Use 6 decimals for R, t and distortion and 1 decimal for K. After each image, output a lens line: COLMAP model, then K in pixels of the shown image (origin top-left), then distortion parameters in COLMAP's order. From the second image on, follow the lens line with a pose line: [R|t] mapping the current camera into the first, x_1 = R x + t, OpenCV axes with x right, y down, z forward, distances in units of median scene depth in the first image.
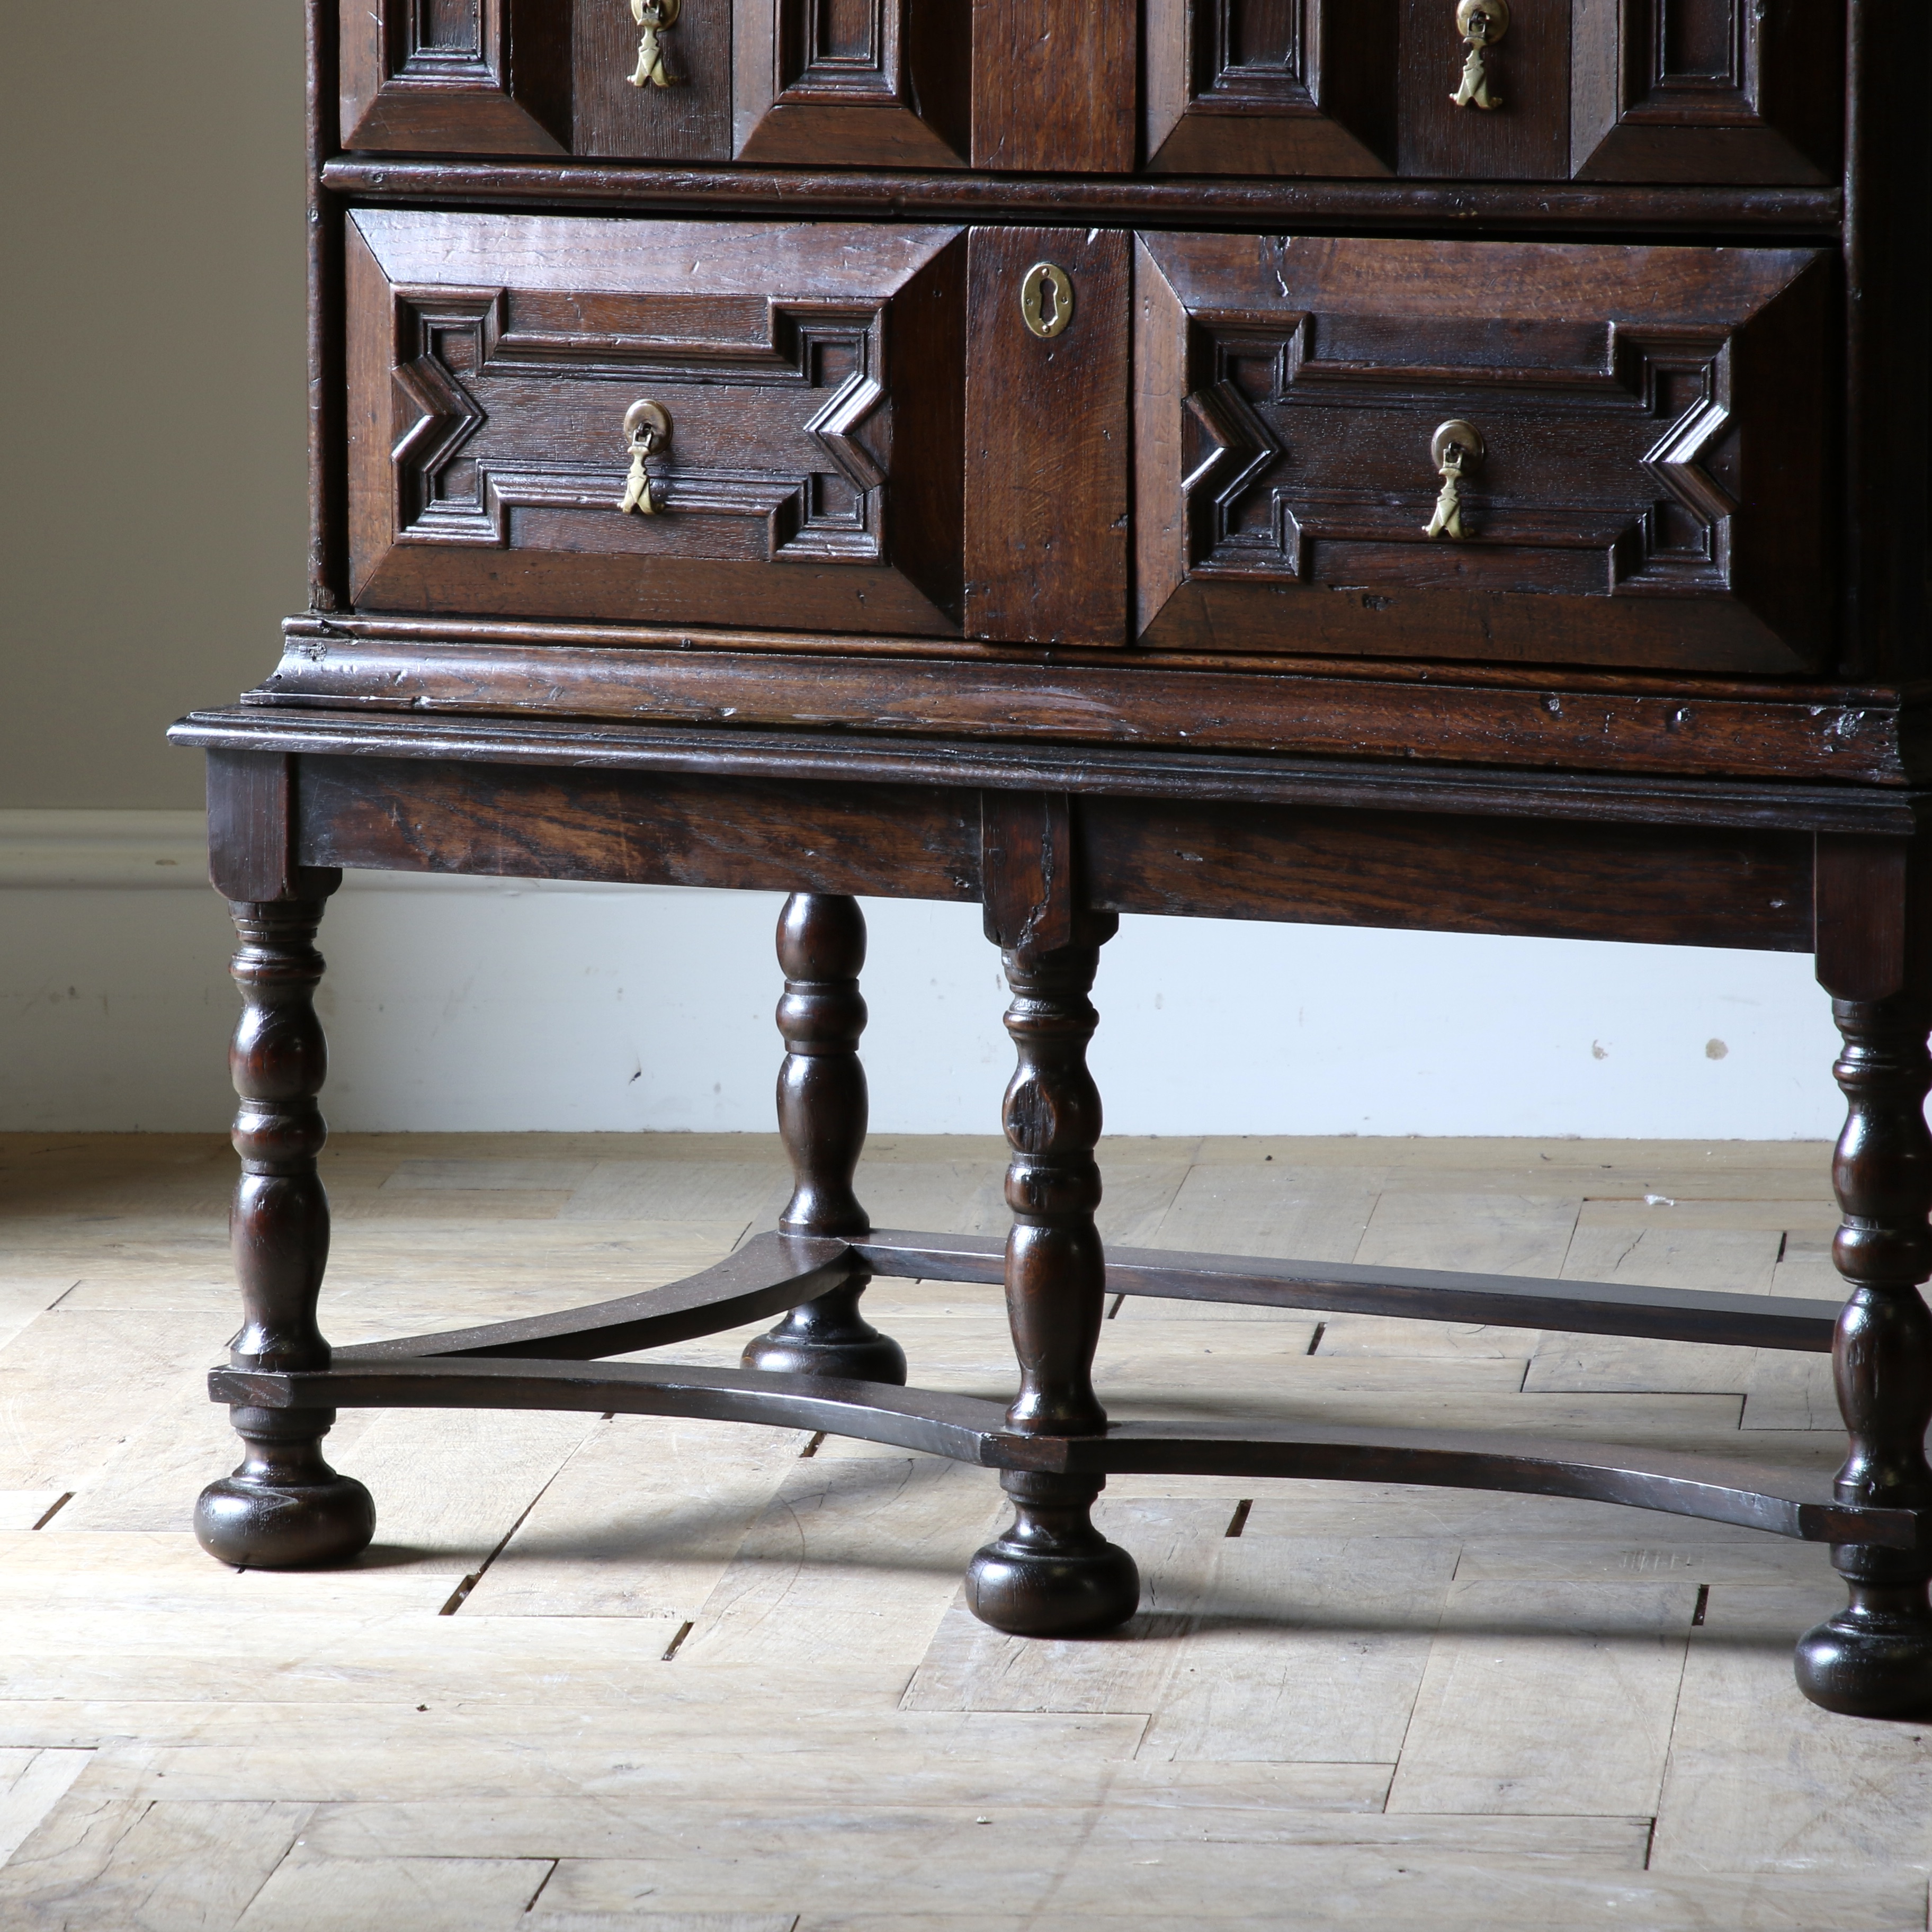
lens RADIAL K [[12602.3, 0, 966.0], [0, 12602.3, 966.0], [0, 0, 1]] dist [-0.517903, -4.805020]
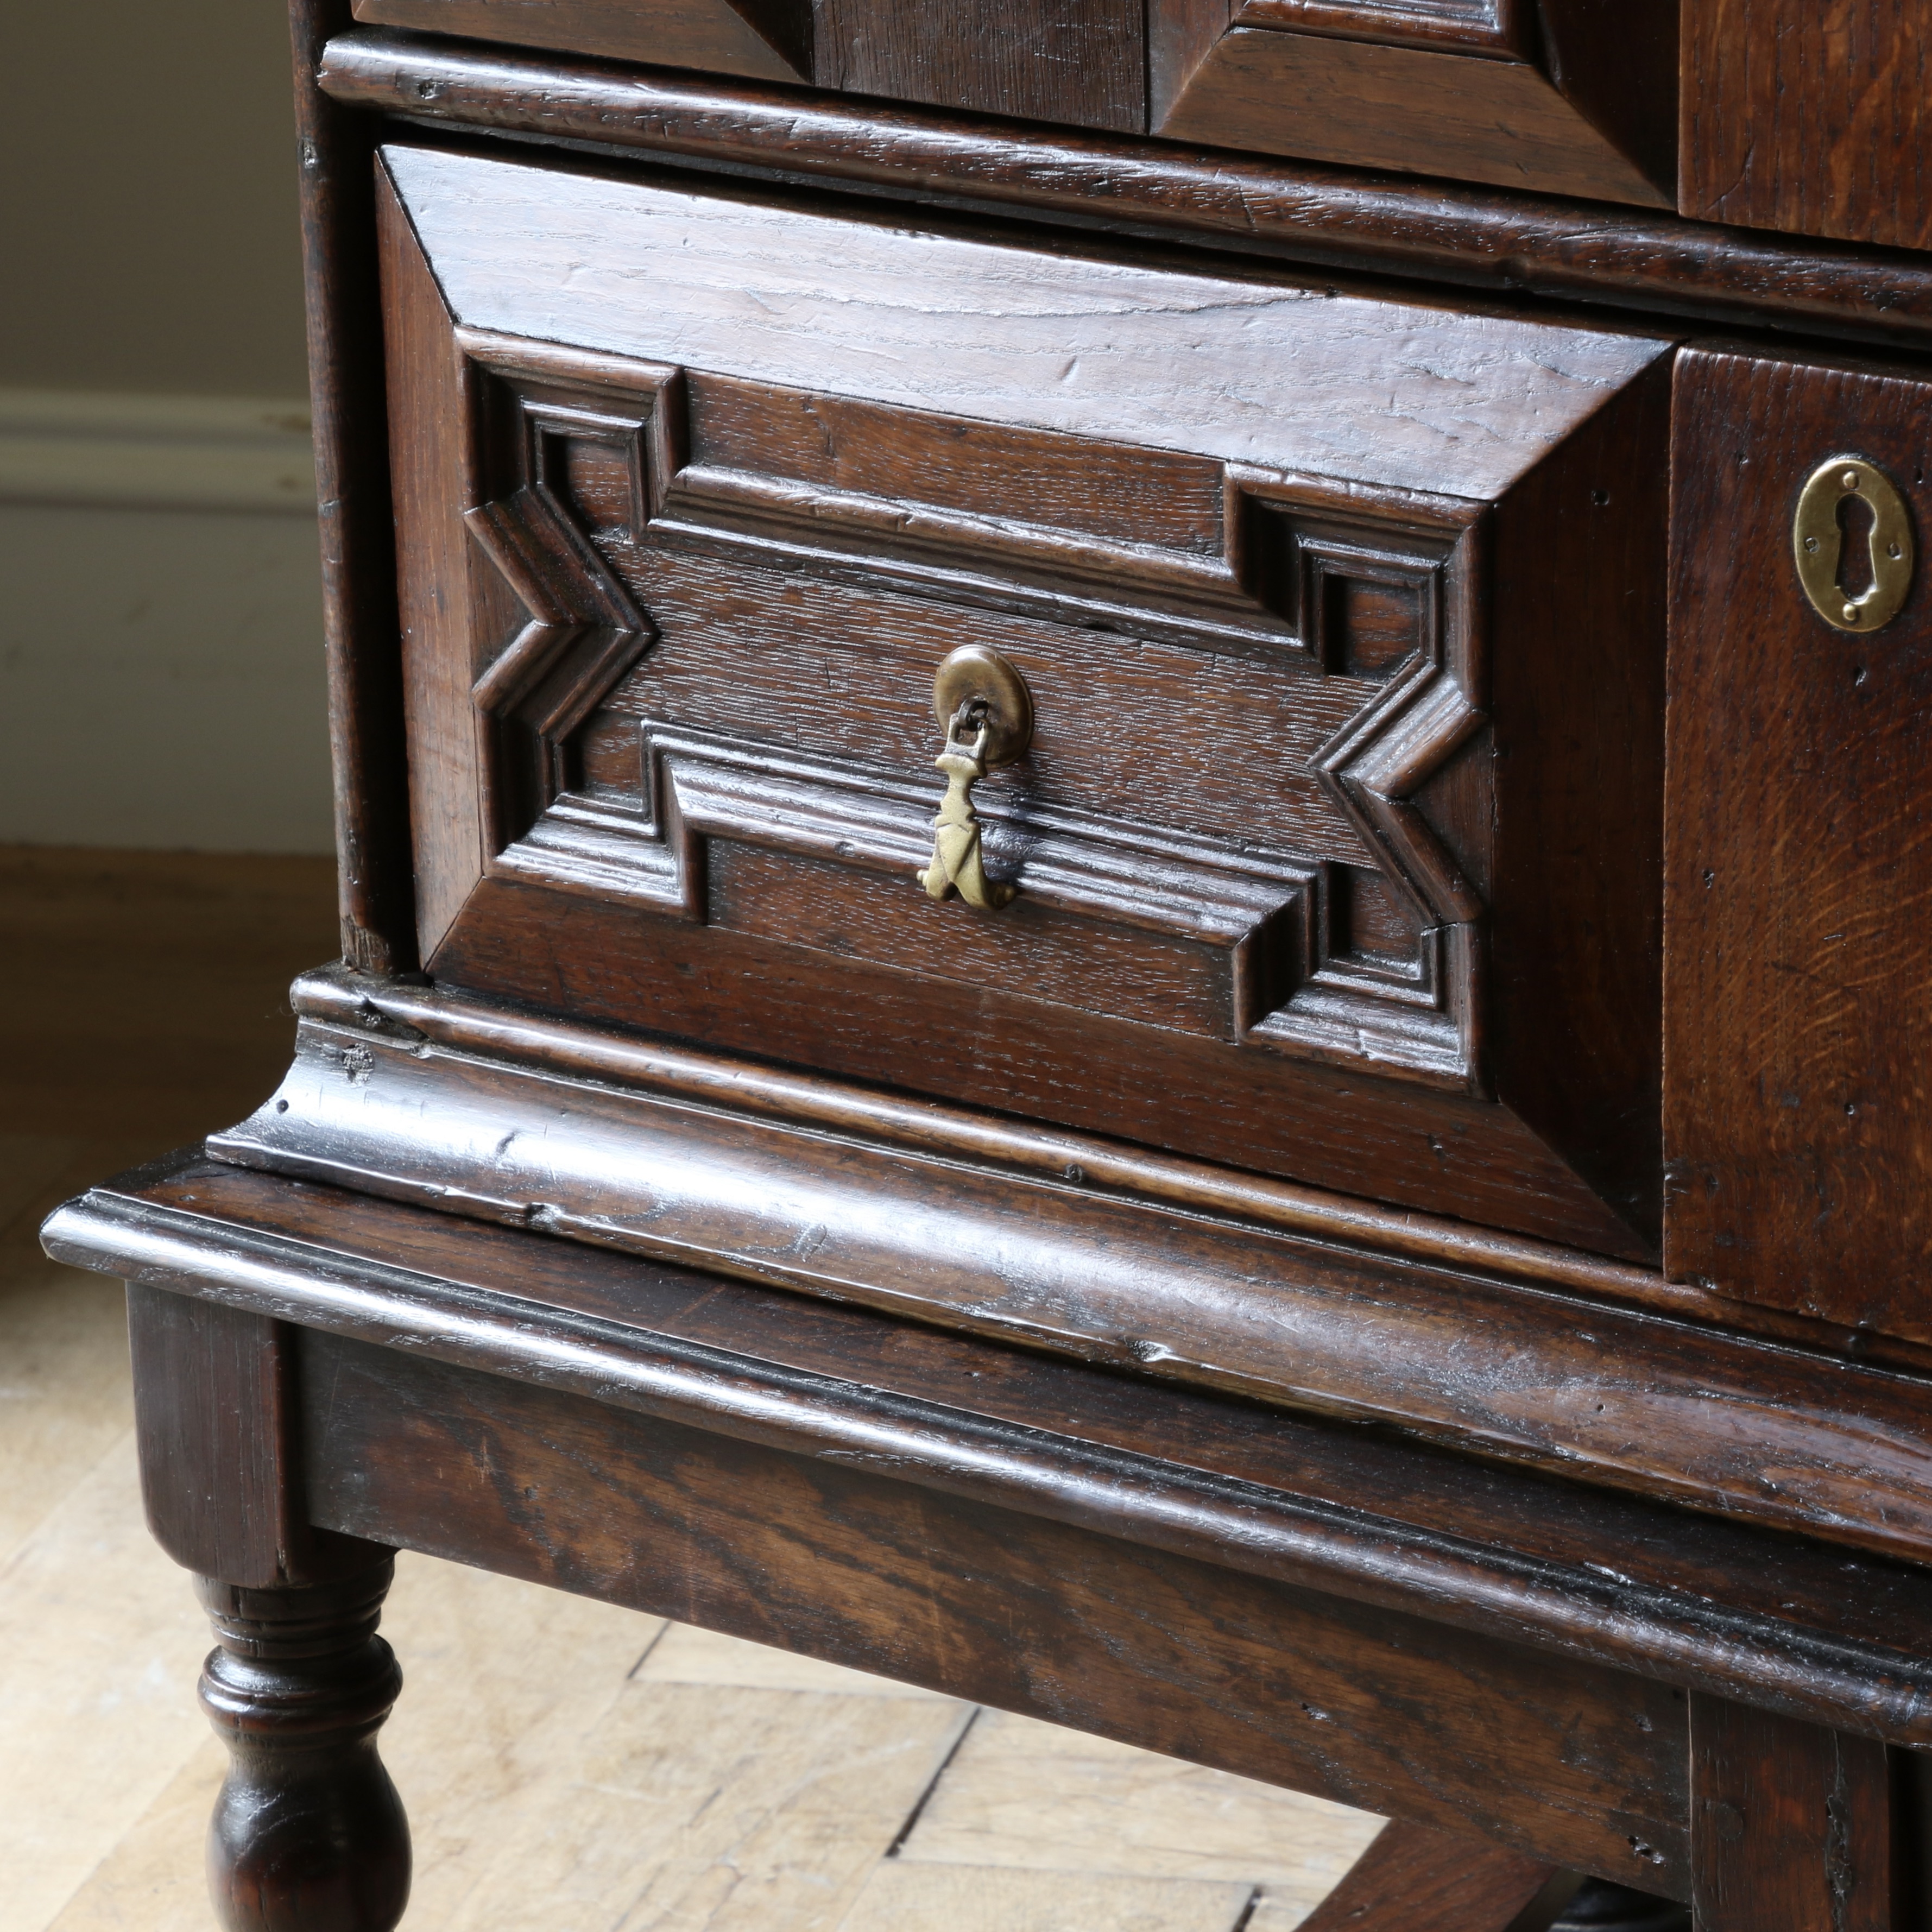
lens RADIAL K [[8048.8, 0, 967.4], [0, 8048.8, 768.1], [0, 0, 1]] dist [0.175045, -0.007402]
pose [[0.986514, 0.021623, -0.162245, 0.020726], [0.010181, 0.981210, 0.192673, -0.096315], [0.163362, -0.191726, 0.967757, 0.727445]]
